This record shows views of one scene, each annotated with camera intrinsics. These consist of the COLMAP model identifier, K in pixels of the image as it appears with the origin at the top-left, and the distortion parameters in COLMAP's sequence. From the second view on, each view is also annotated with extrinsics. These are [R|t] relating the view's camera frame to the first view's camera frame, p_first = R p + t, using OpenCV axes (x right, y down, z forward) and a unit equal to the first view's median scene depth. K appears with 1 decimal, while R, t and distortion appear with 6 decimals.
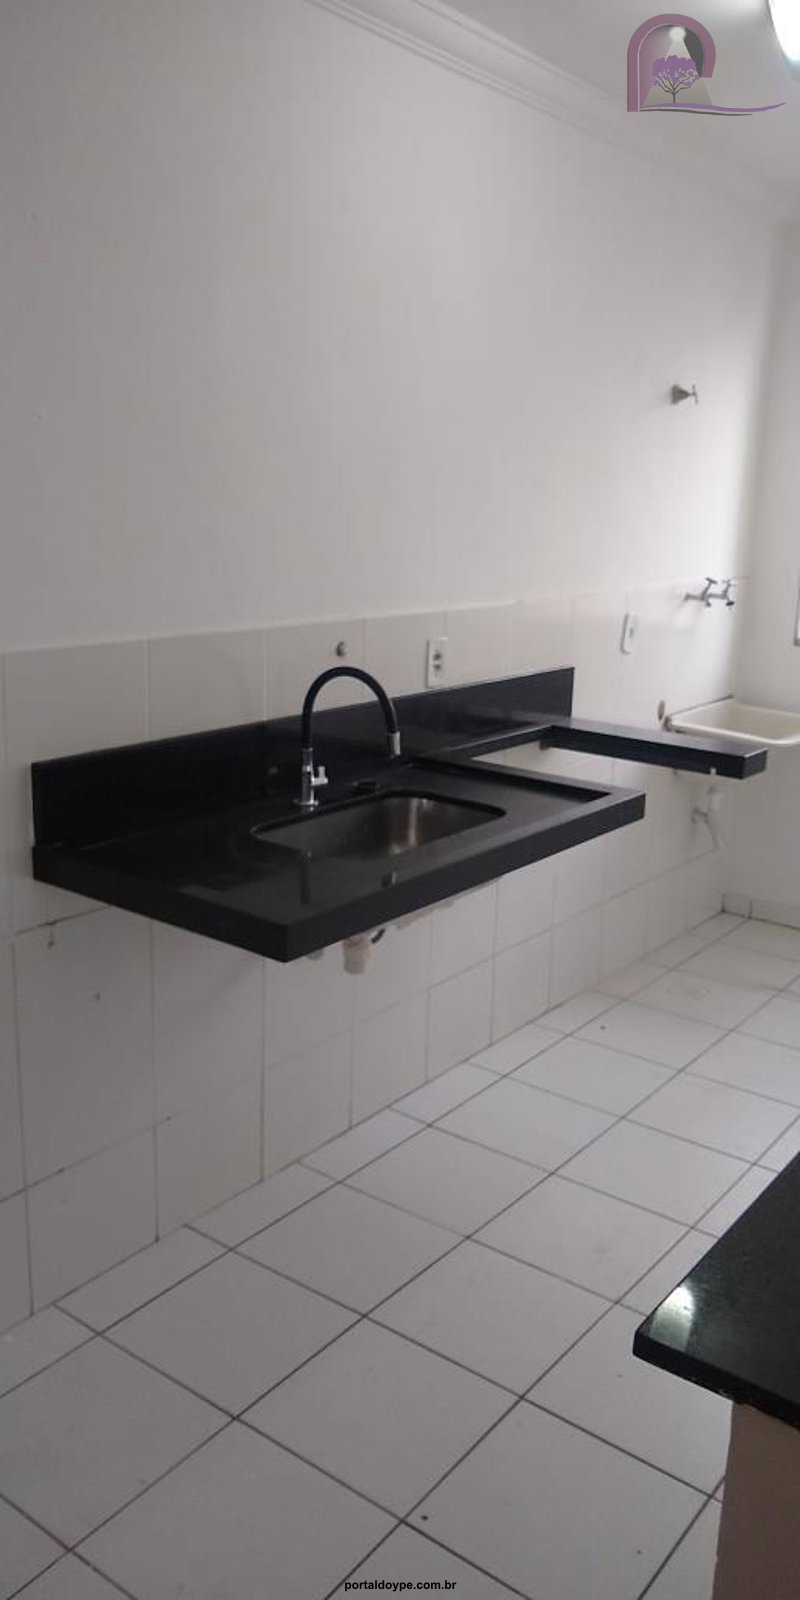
lens RADIAL K [[1264.5, 0, 357.1], [0, 1264.5, 794.7], [0, 0, 1]] dist [-0.003014, -0.006660]
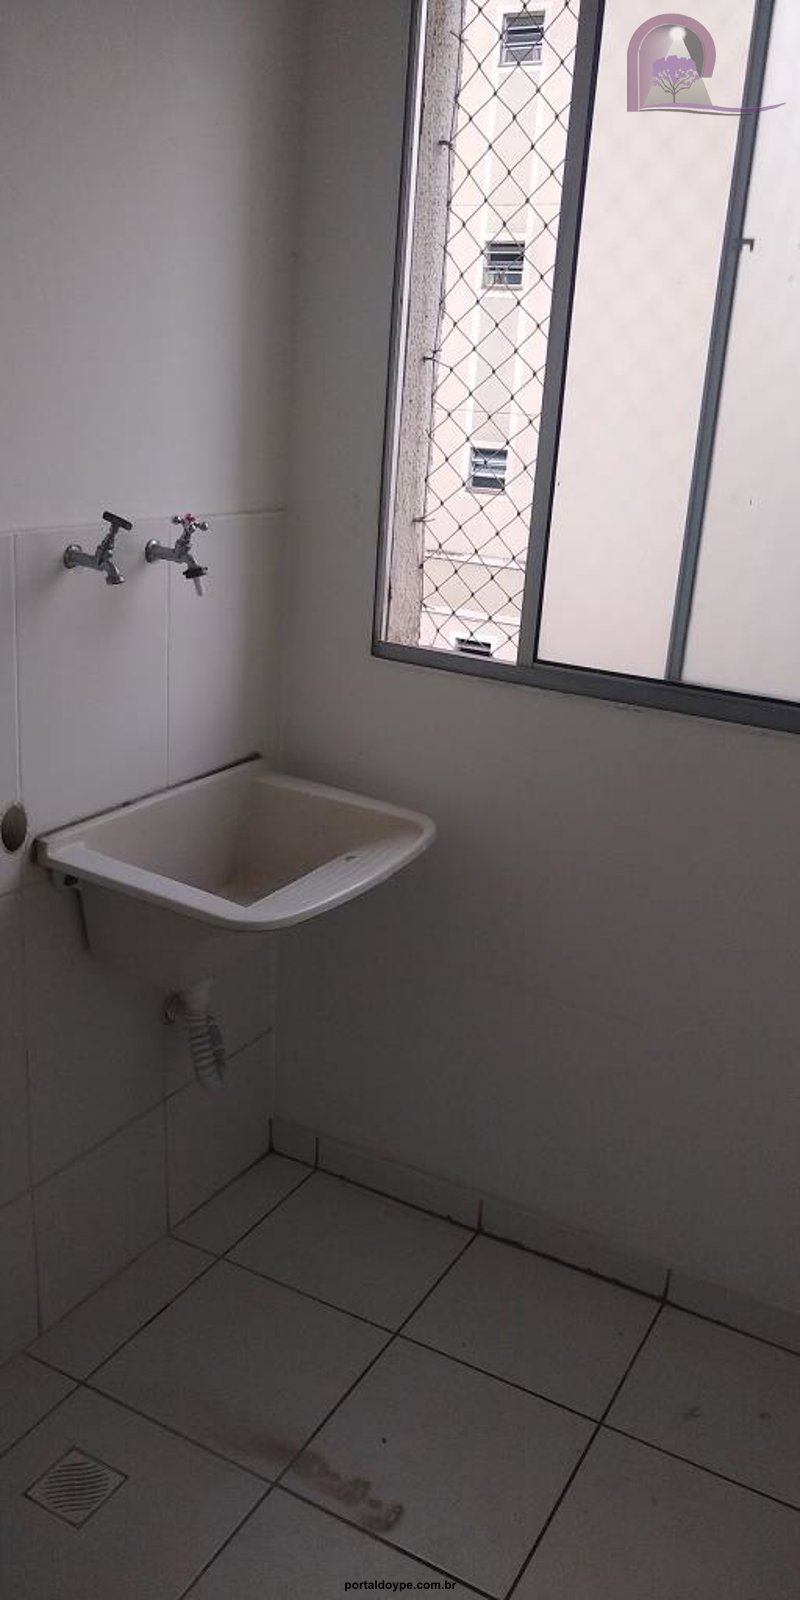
lens RADIAL K [[1264.5, 0, 401.1], [0, 1264.5, 800.6], [0, 0, 1]] dist [-0.003014, -0.006660]
pose [[0.985307, -0.019347, 0.169694, 0.305951], [0.006258, 0.996986, 0.077328, -0.111394], [-0.170678, -0.075129, 0.982458, 0.582716]]
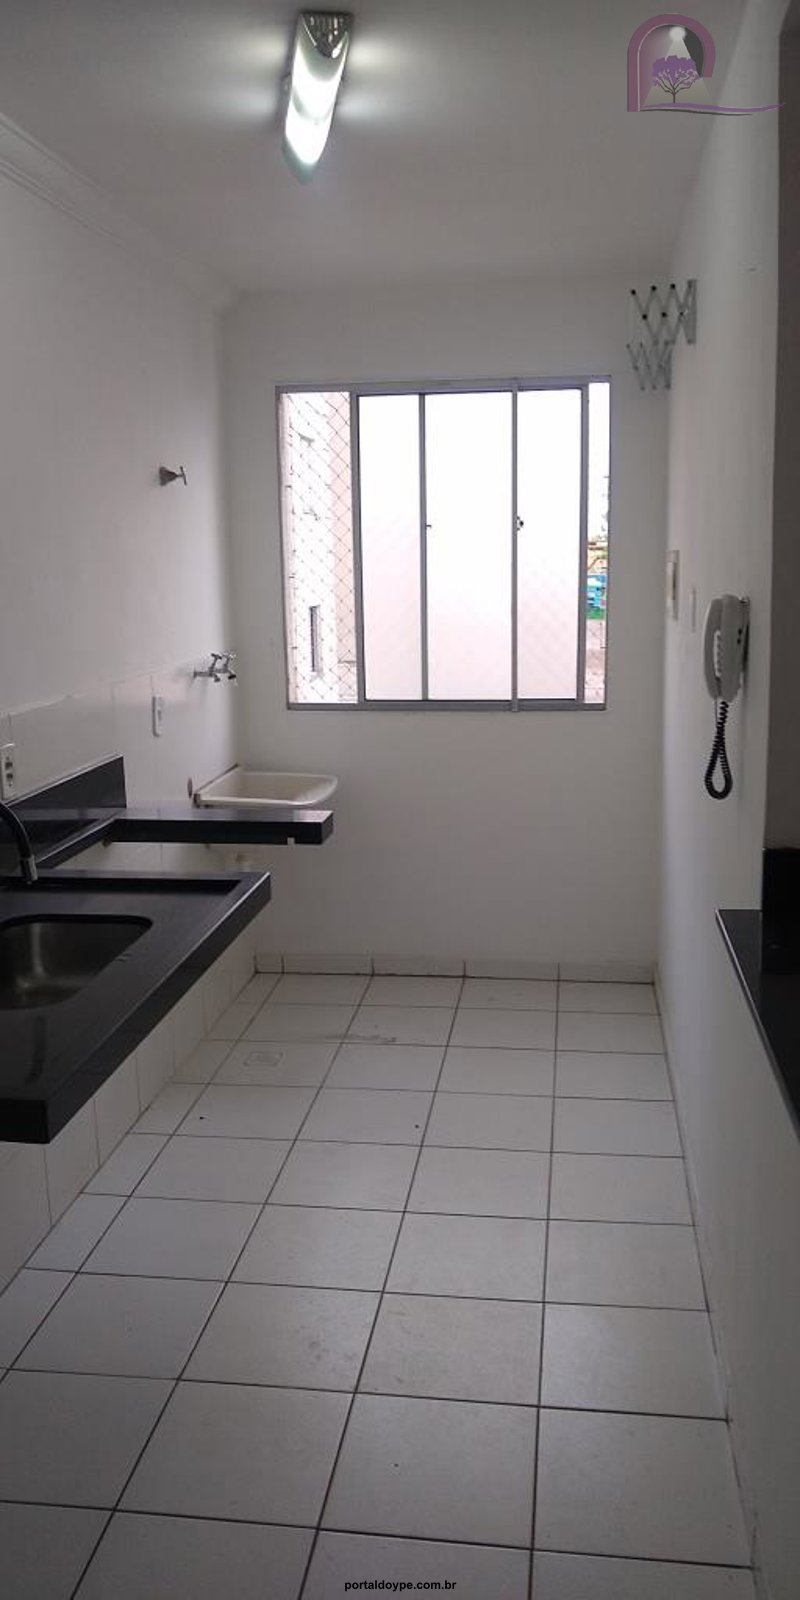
lens RADIAL K [[1264.5, 0, 386.7], [0, 1264.5, 806.6], [0, 0, 1]] dist [-0.003014, -0.006660]
pose [[0.862032, -0.143137, 0.486224, -0.116595], [0.164869, 0.986314, -0.001943, -0.025529], [-0.479291, 0.081838, 0.873832, 0.055440]]
